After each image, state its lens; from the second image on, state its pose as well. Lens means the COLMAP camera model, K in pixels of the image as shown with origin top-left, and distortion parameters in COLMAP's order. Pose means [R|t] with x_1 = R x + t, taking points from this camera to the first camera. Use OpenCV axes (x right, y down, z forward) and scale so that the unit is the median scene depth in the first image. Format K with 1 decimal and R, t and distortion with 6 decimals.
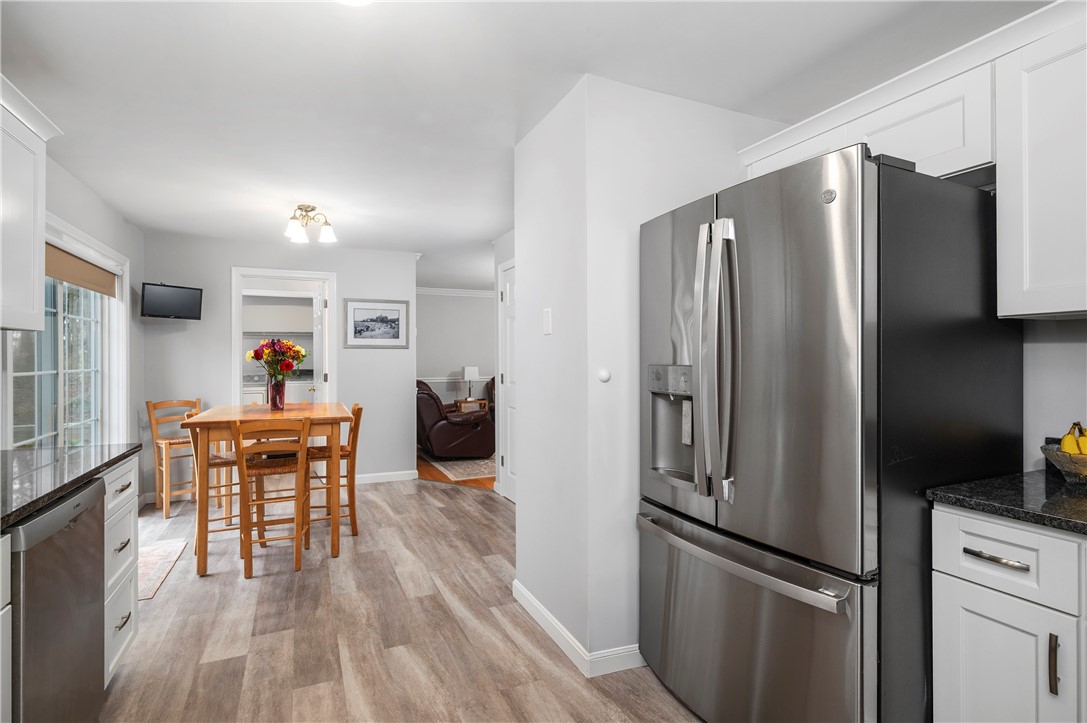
lens RADIAL K [[537.5, 0, 543.5], [0, 537.5, 361.5], [0, 0, 1]] dist [-0.000936, -0.000083]
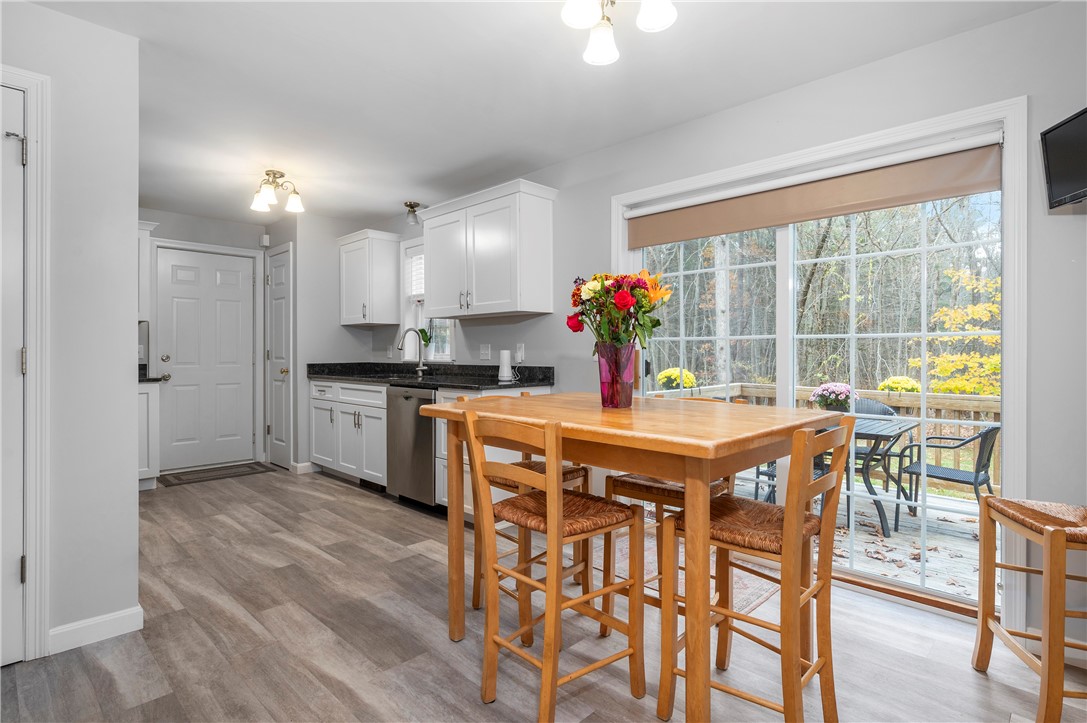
lens RADIAL K [[545.2, 0, 541.9], [0, 545.2, 349.9], [0, 0, 1]] dist [-0.001202, 0.000605]
pose [[-0.932881, 0.003984, -0.360164, -0.327615], [0.003323, 0.999991, 0.002452, 0.045216], [0.360171, 0.001091, -0.932886, 2.051467]]
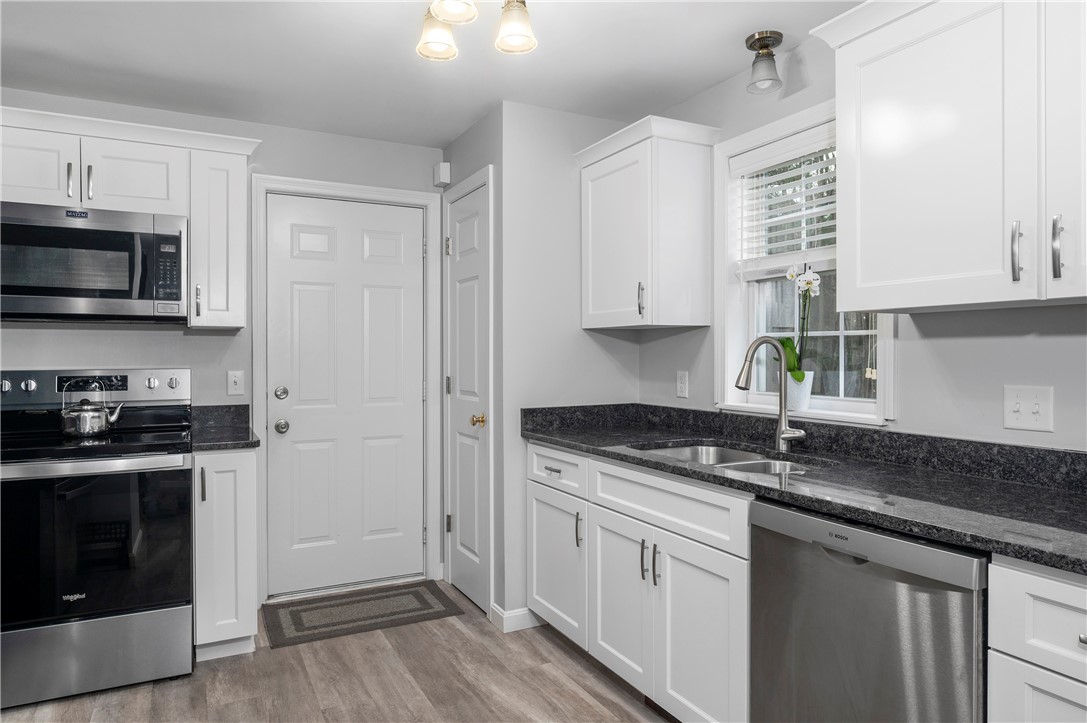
lens RADIAL K [[687.8, 0, 543.5], [0, 687.8, 361.5], [0, 0, 1]] dist [0.020147, -0.000632]
pose [[-0.998588, 0.003443, -0.053019, -0.225017], [0.002658, 0.999886, 0.014880, -0.002698], [0.053064, 0.014718, -0.998483, 1.179492]]
